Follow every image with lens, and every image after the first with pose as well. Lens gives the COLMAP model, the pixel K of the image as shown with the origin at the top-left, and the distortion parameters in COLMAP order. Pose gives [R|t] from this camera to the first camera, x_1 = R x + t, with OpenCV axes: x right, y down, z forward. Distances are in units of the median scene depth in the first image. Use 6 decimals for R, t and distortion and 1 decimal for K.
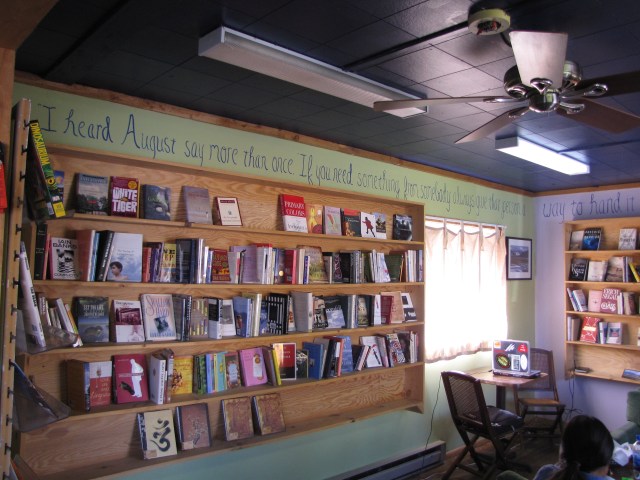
lens RADIAL K [[622.3, 0, 320.0], [0, 622.3, 240.0], [0, 0, 1]] dist [-0.016181, -0.001379]
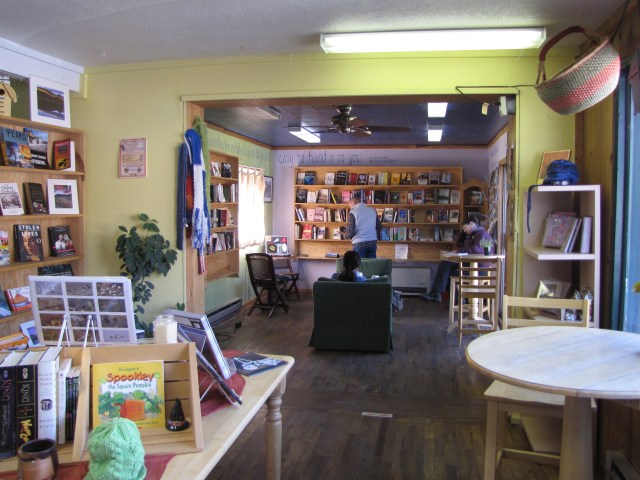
lens RADIAL K [[622.3, 0, 320.0], [0, 622.3, 240.0], [0, 0, 1]] dist [-0.016181, -0.001379]
pose [[0.851345, -0.030997, 0.523690, -0.449903], [-0.029701, 0.993804, 0.107106, -0.017049], [-0.523765, -0.106738, 0.845149, -0.484672]]
